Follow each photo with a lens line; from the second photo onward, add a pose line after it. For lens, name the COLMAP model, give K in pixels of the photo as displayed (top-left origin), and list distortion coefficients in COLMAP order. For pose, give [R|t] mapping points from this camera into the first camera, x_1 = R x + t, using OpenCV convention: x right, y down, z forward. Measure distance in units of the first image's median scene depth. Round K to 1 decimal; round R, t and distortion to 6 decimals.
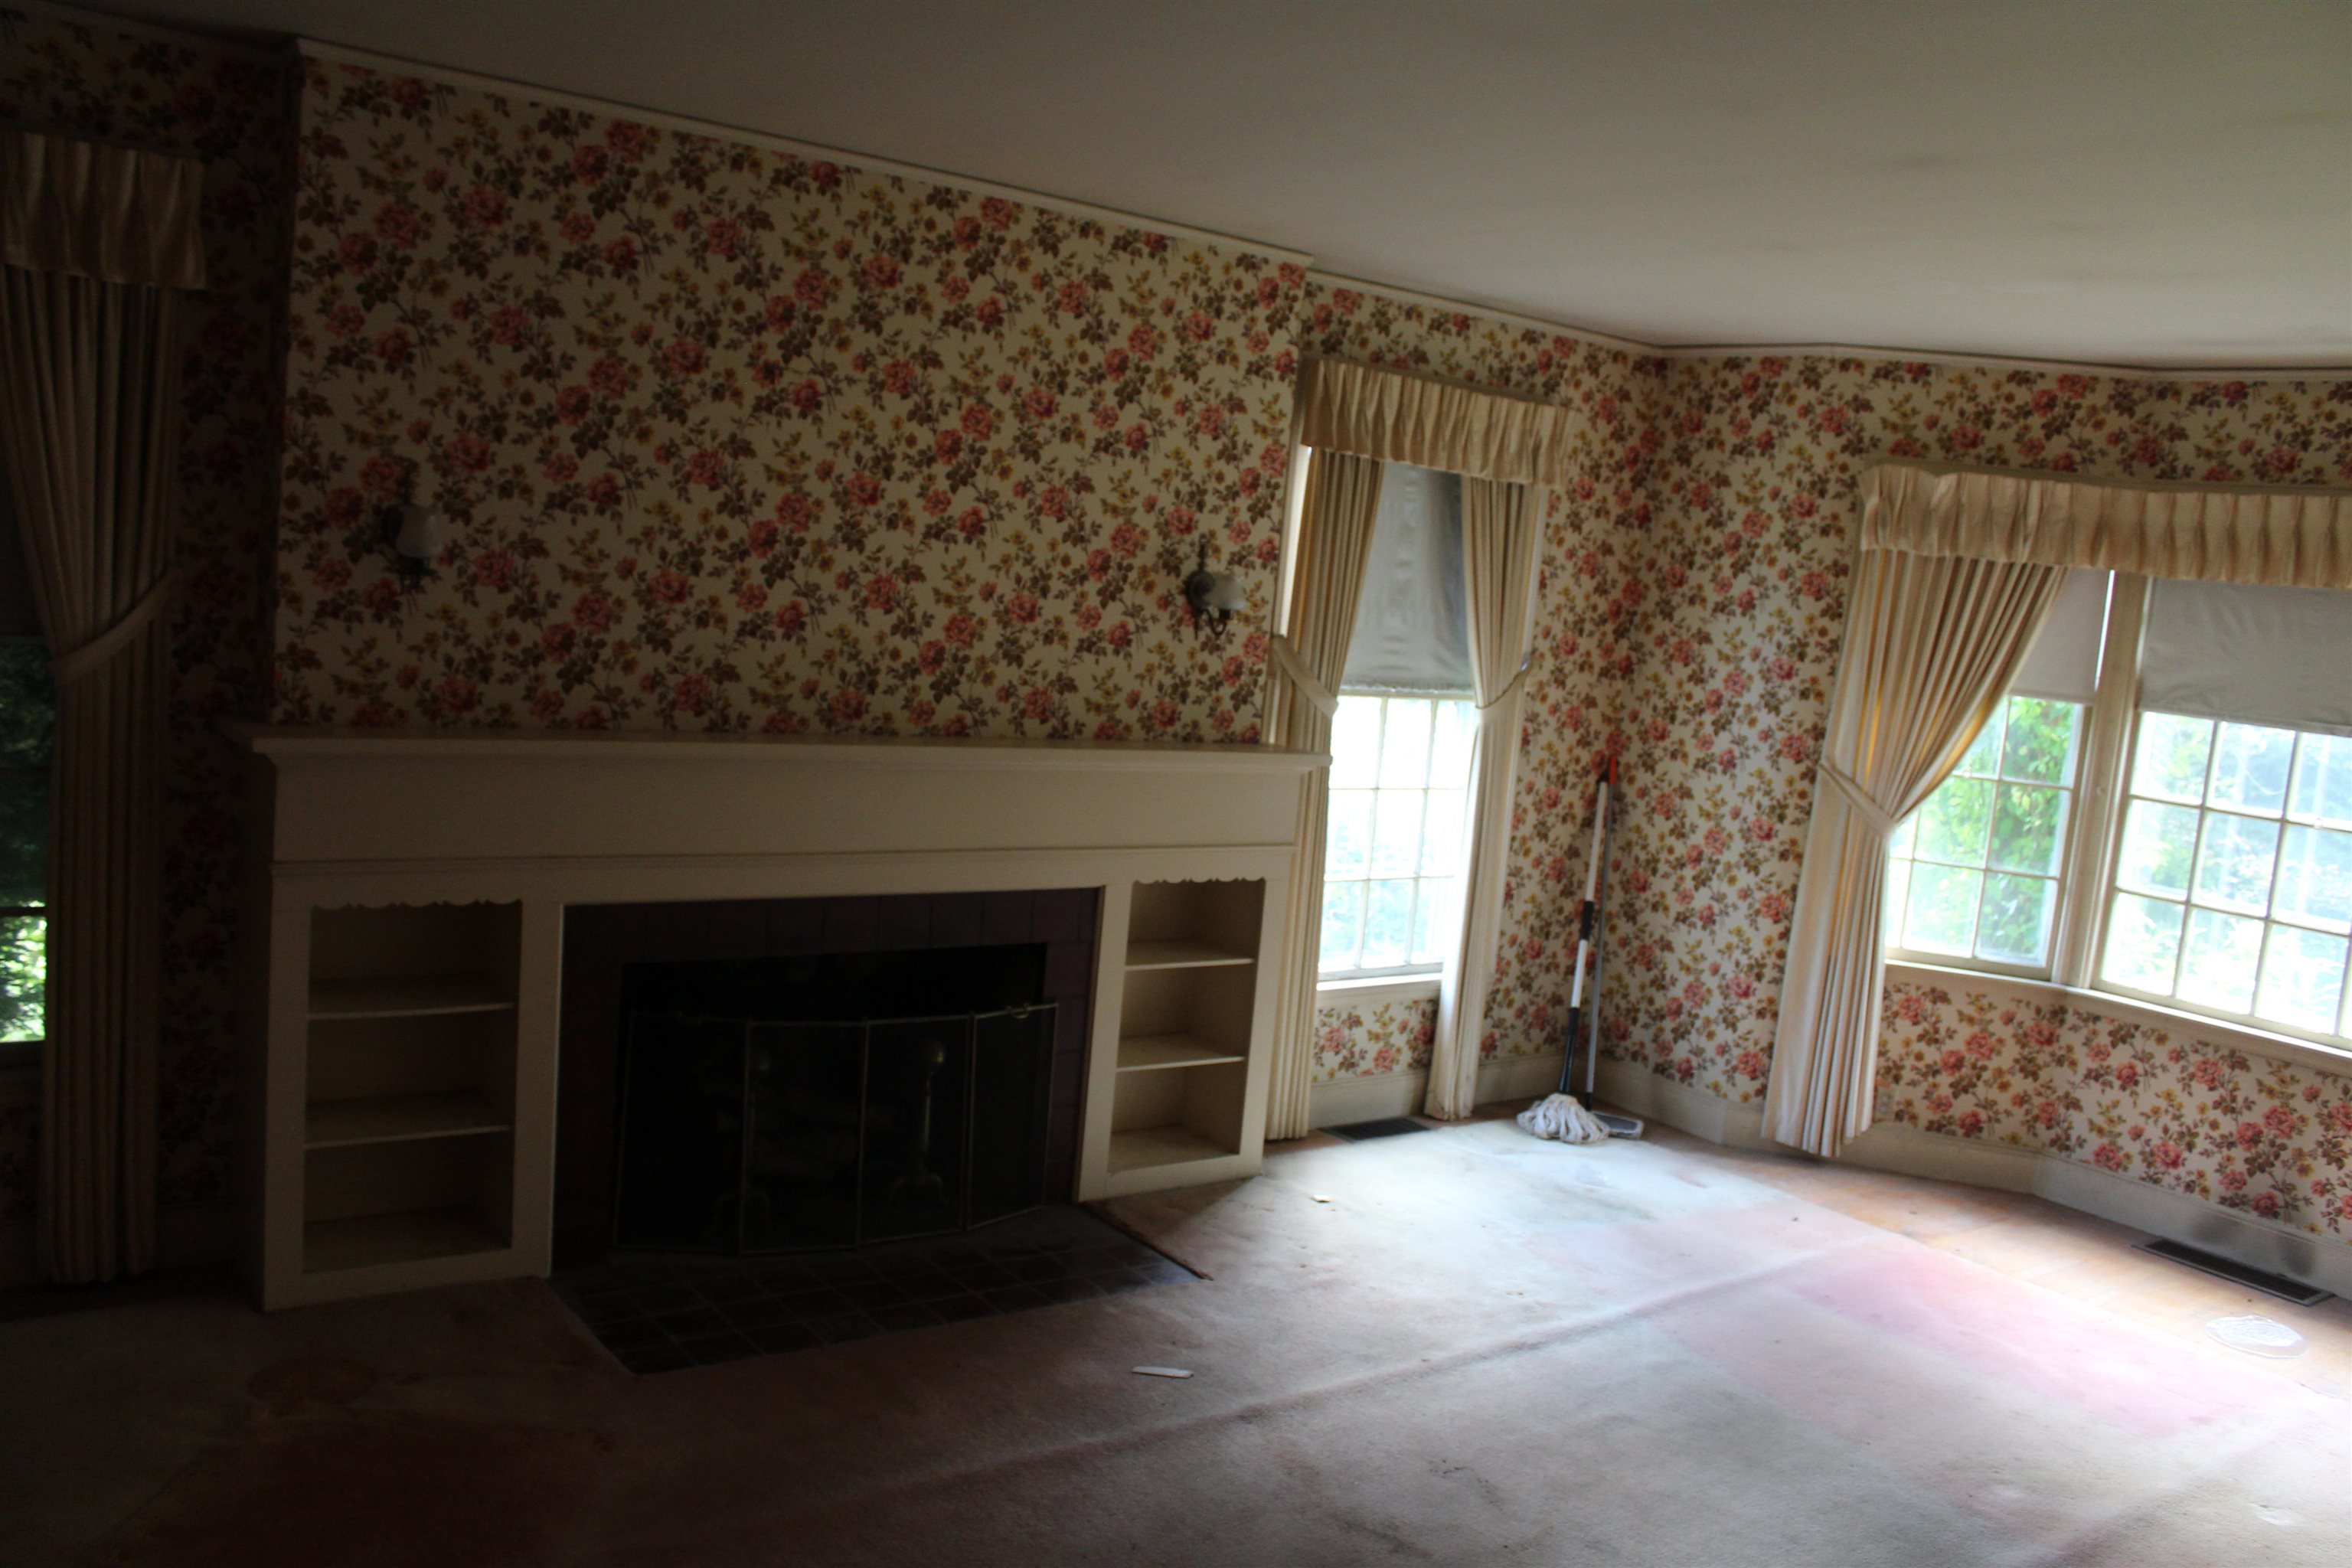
lens RADIAL K [[1937.2, 0, 1176.0], [0, 1937.2, 784.0], [0, 0, 1]] dist [-0.160033, 0.138816]
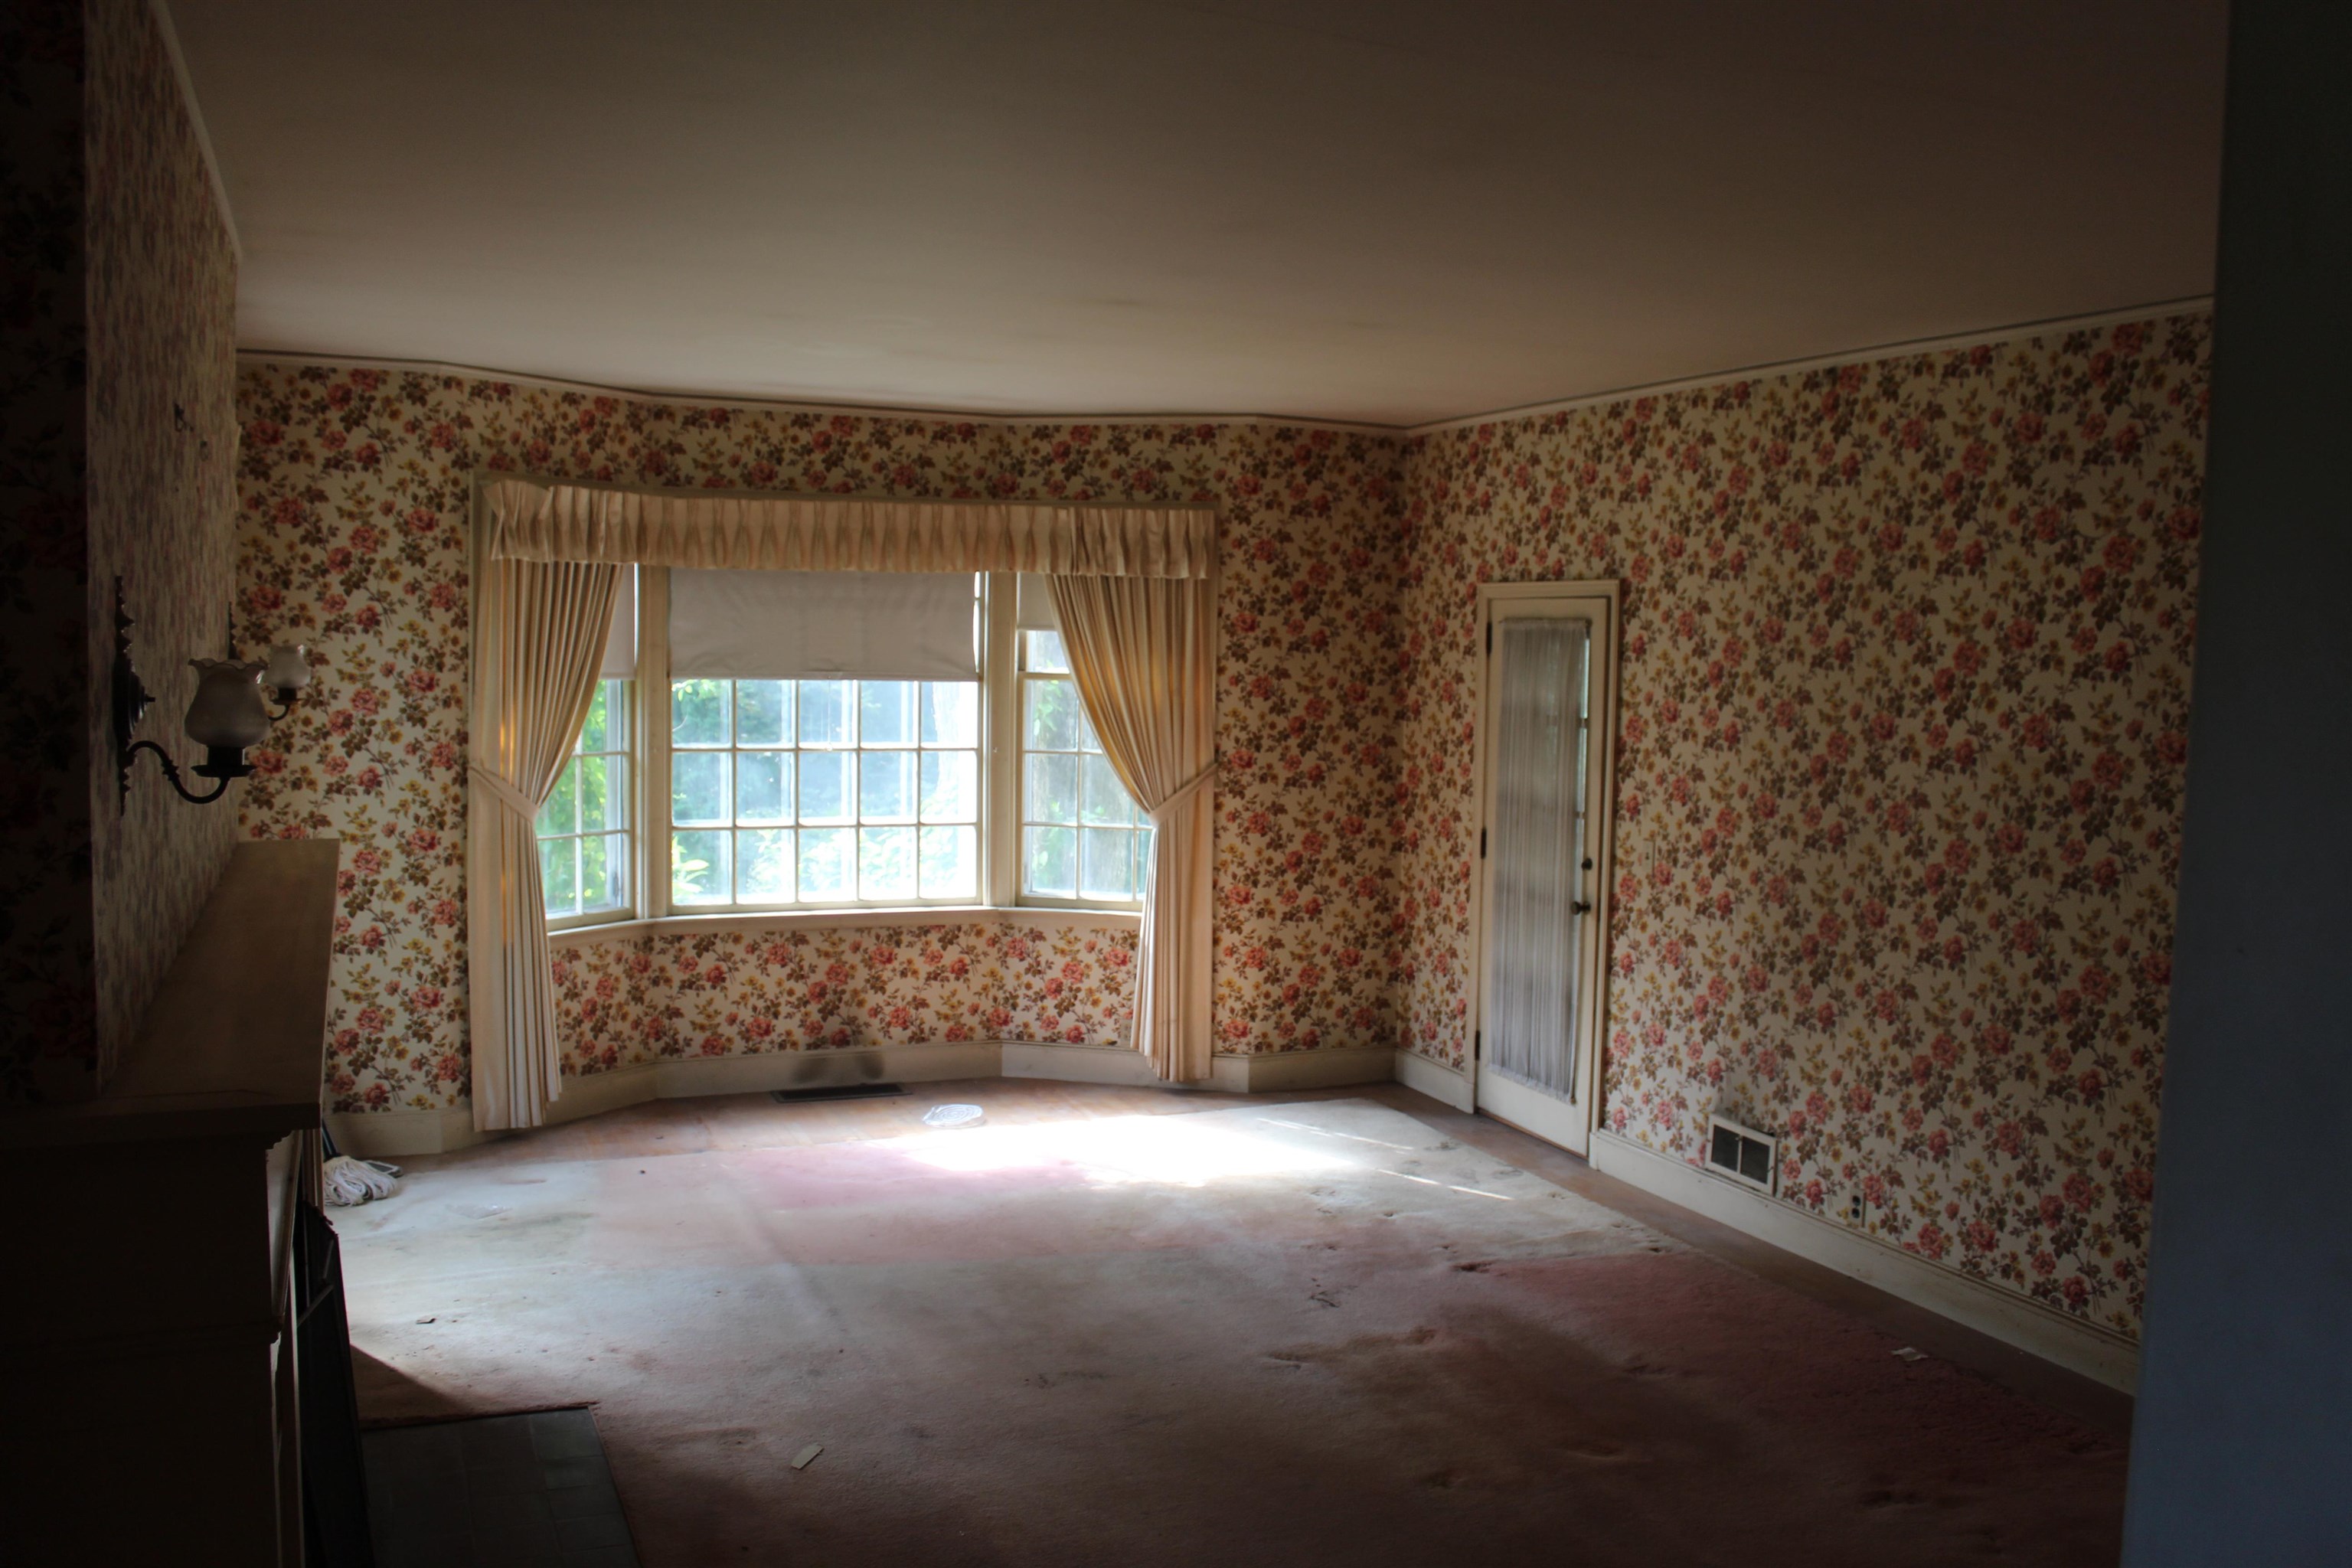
lens RADIAL K [[1937.2, 0, 1176.0], [0, 1937.2, 784.0], [0, 0, 1]] dist [-0.160033, 0.138816]
pose [[0.237012, -0.161993, 0.957906, -0.586416], [0.116494, 0.983625, 0.137519, -0.102469], [-0.964497, 0.078997, 0.252002, 0.377434]]
